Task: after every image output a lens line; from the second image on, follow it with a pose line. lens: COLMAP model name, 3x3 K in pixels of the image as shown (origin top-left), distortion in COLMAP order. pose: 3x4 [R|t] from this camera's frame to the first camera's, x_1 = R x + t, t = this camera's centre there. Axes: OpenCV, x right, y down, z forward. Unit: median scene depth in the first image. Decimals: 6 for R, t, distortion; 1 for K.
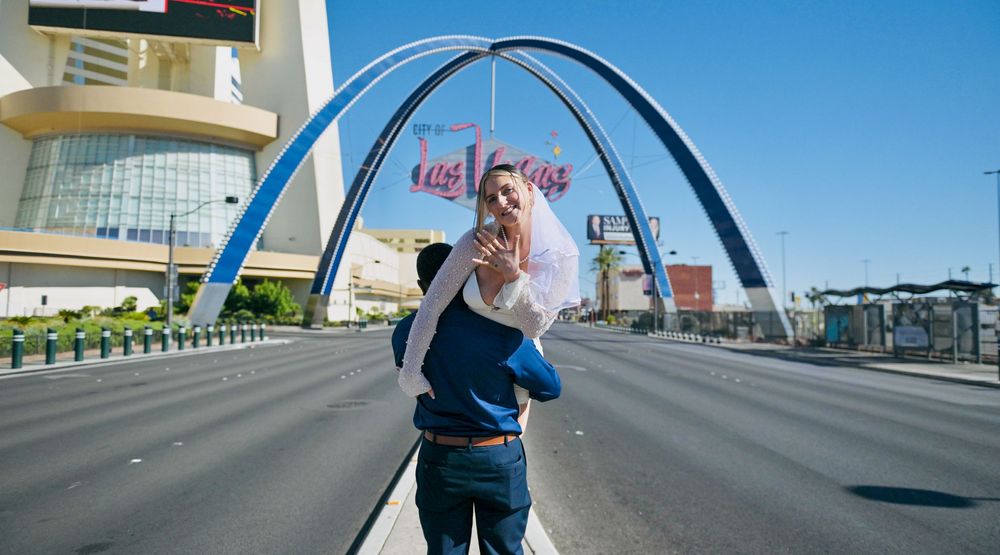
lens RADIAL K [[670.2, 0, 506.4], [0, 670.2, 275.8], [0, 0, 1]] dist [-0.001311, -0.005890]
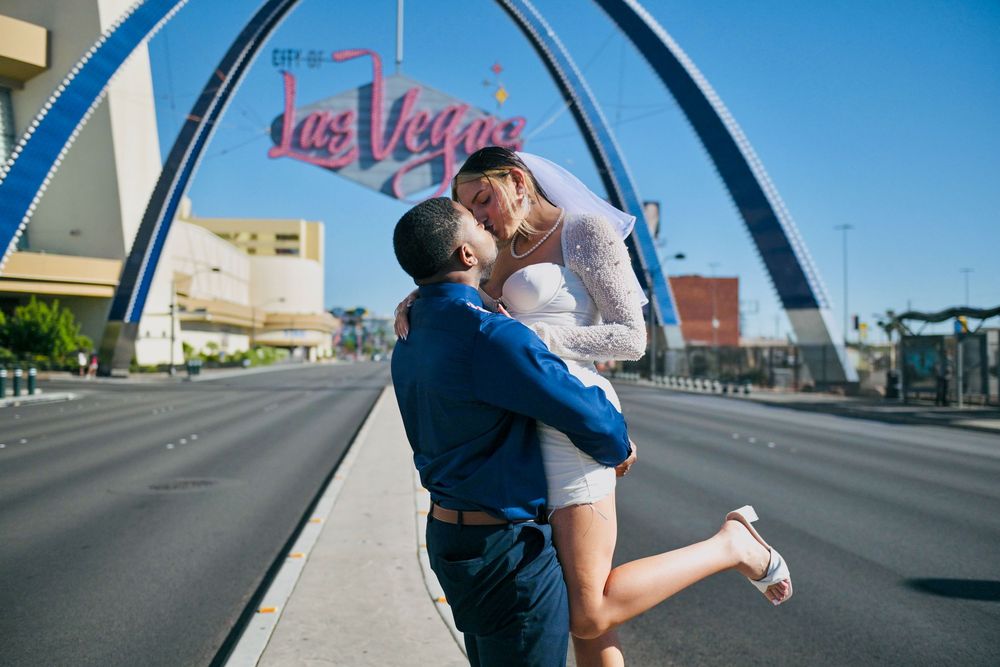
lens RADIAL K [[1054.1, 0, 504.0], [0, 1054.1, 340.9], [0, 0, 1]] dist [-0.008390, 0.000000]
pose [[0.996954, -0.003463, 0.077918, -0.000992], [-0.000051, 0.998984, 0.045058, 0.001544], [-0.077995, -0.044925, 0.995941, -0.007597]]
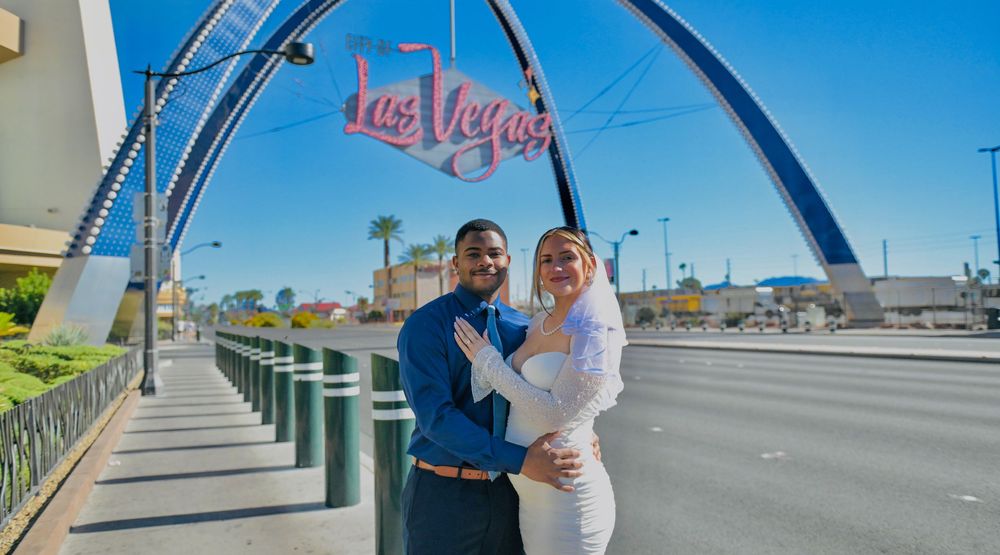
lens RADIAL K [[670.2, 0, 500.4], [0, 670.2, 278.9], [0, 0, 1]] dist [-0.001311, -0.005890]
pose [[0.905331, -0.011423, 0.424552, -0.289039], [0.011961, 0.999927, 0.001398, 0.023100], [-0.424537, 0.003812, 0.905402, 0.320164]]
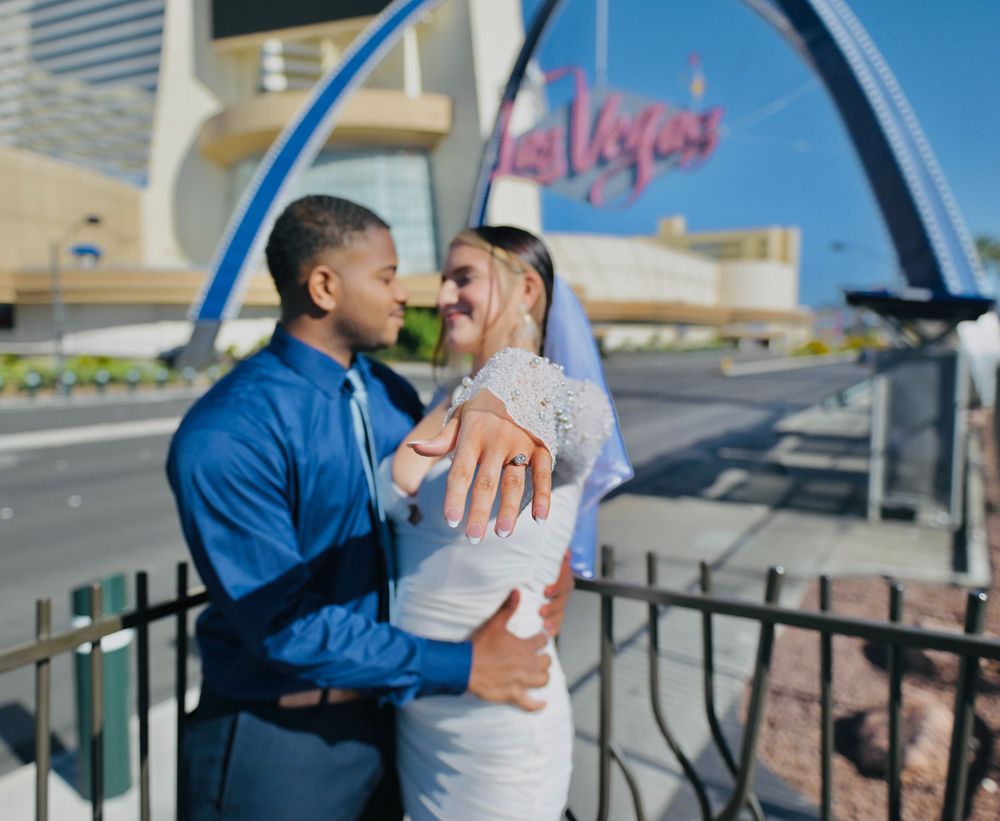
lens RADIAL K [[825.3, 0, 494.0], [0, 825.3, 403.6], [0, 0, 1]] dist [0.001089, -0.016158]
pose [[0.839322, 0.037130, -0.542364, 0.344393], [0.034941, 0.991917, 0.121979, 0.002584], [0.542510, -0.121331, 0.831241, 0.232336]]
